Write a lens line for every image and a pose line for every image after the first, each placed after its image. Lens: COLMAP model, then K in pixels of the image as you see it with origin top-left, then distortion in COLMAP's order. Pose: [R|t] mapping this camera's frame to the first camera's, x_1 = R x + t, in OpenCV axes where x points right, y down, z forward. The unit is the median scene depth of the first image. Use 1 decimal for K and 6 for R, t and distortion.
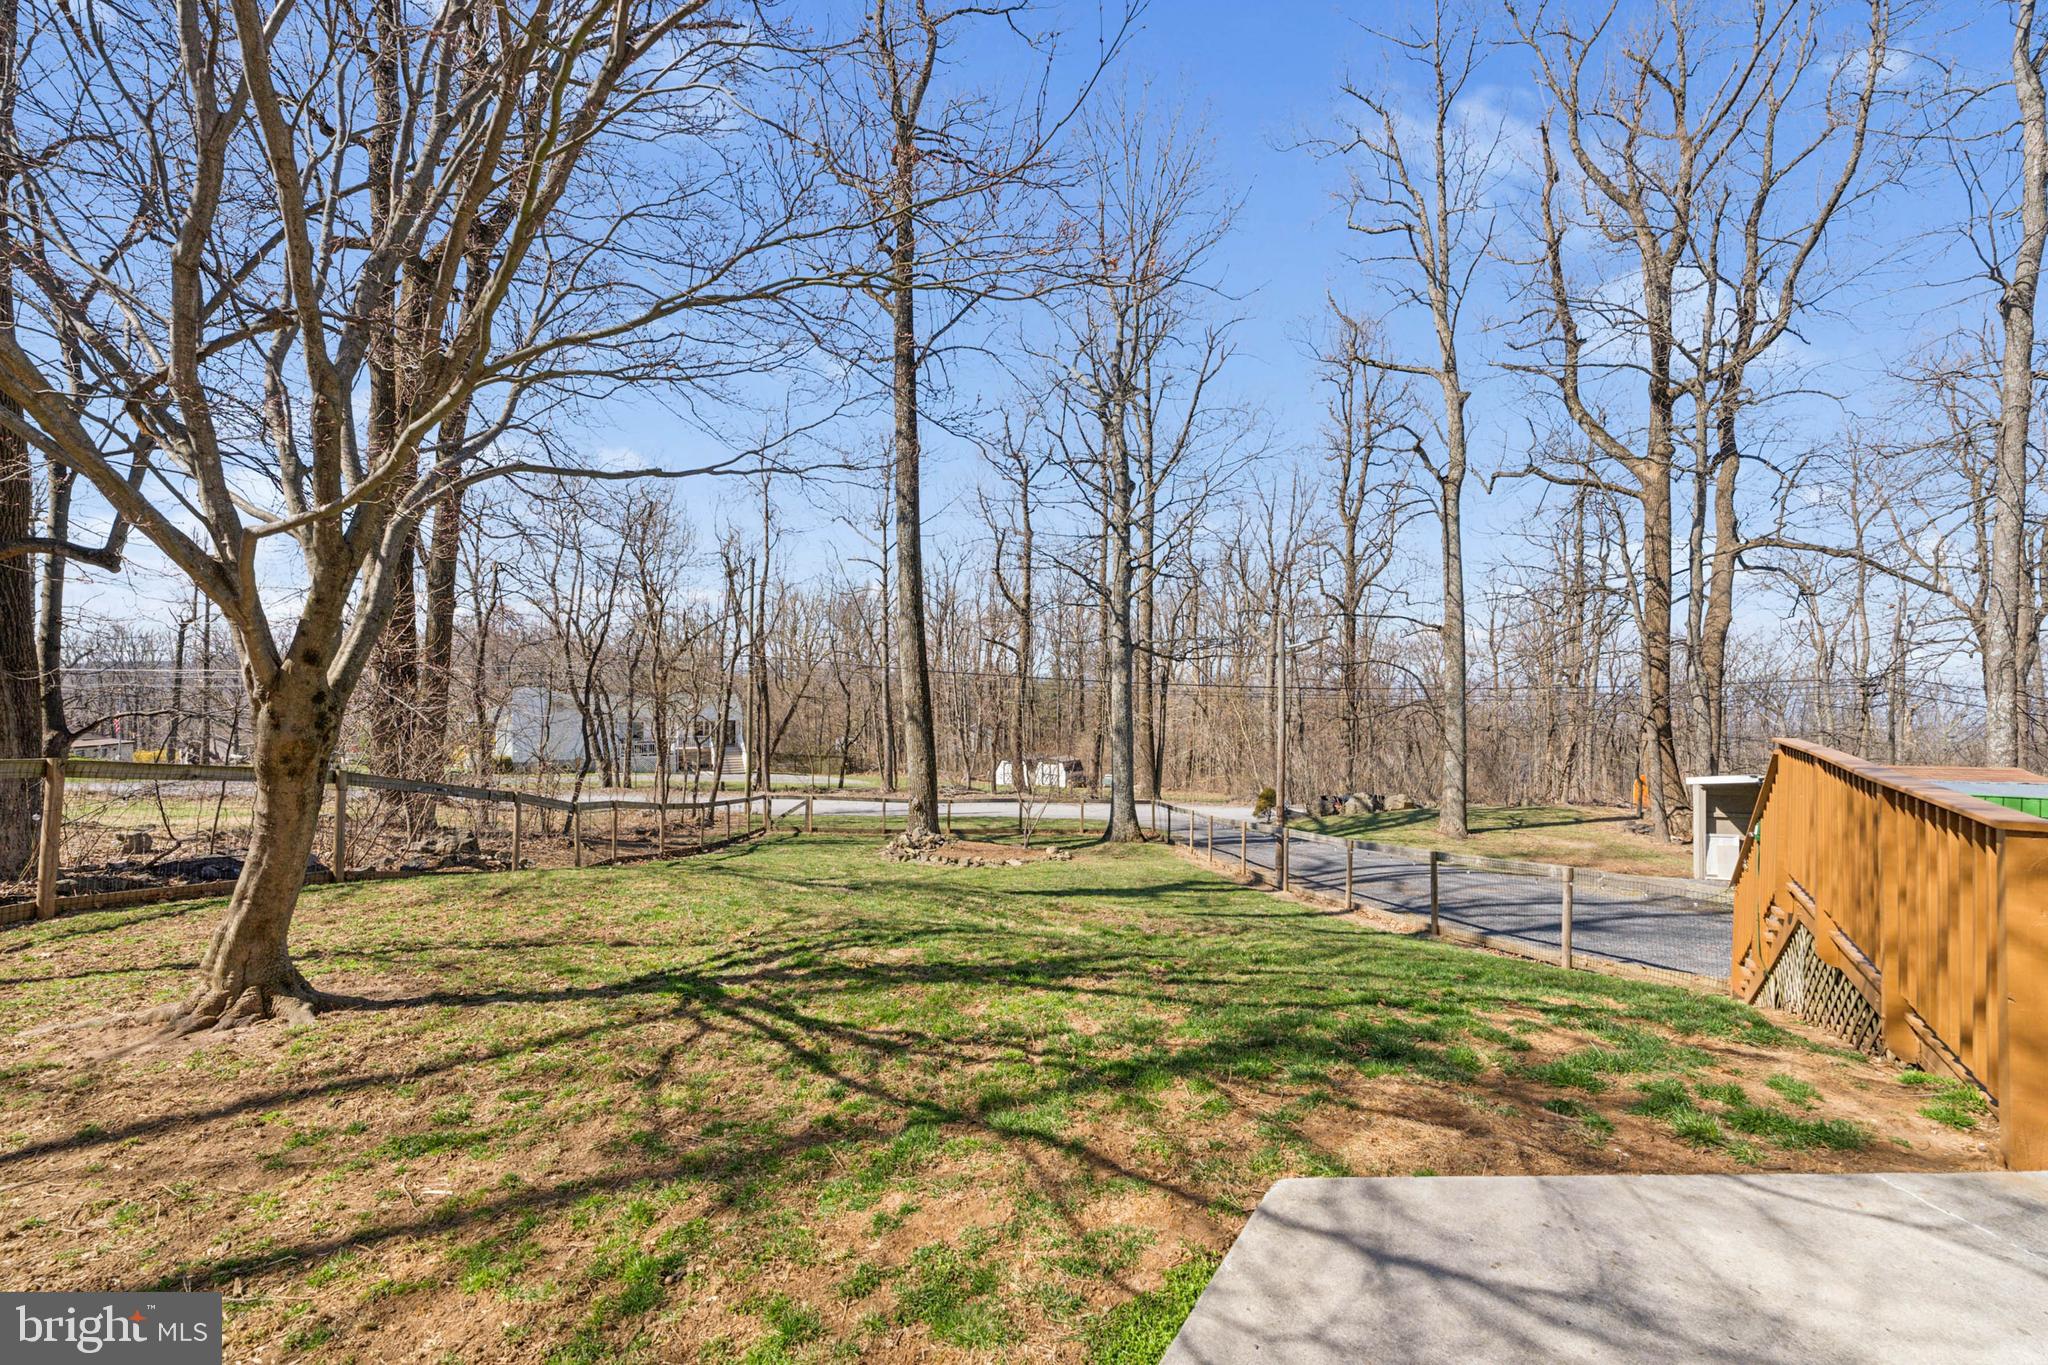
lens RADIAL K [[844.8, 0, 1024.0], [0, 844.8, 682.5], [0, 0, 1]] dist [-0.002800, 0.000116]
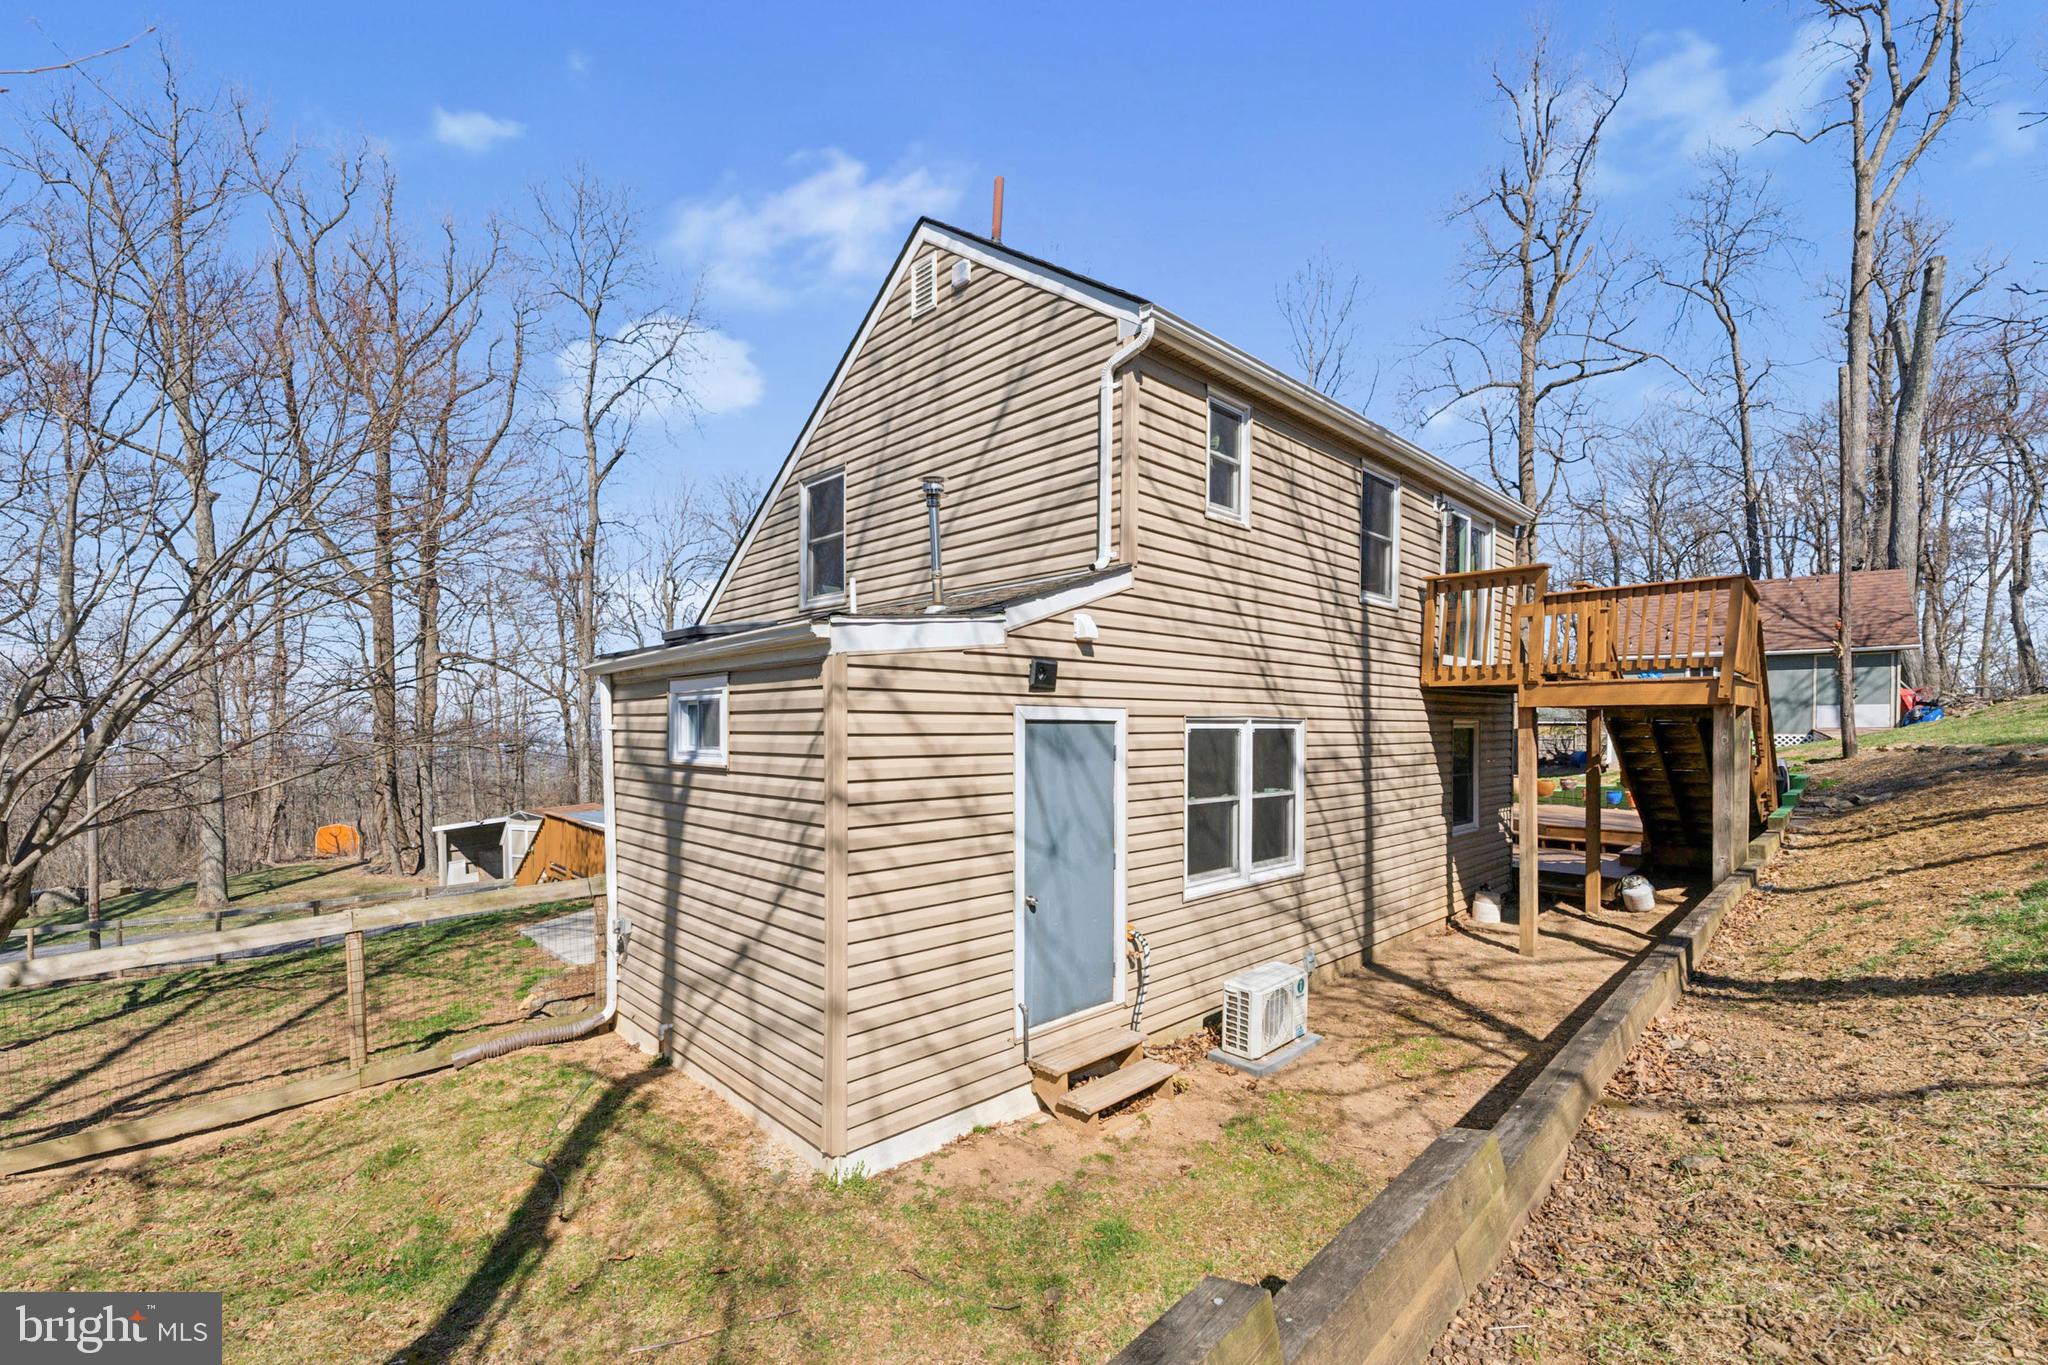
lens RADIAL K [[897.3, 0, 1027.5], [0, 897.3, 732.1], [0, 0, 1]] dist [-0.002563, -0.000331]
pose [[0.232301, -0.022653, 0.972380, -0.348303], [0.009827, 0.999732, 0.020943, -0.053492], [-0.972594, 0.004690, 0.232461, -0.266879]]
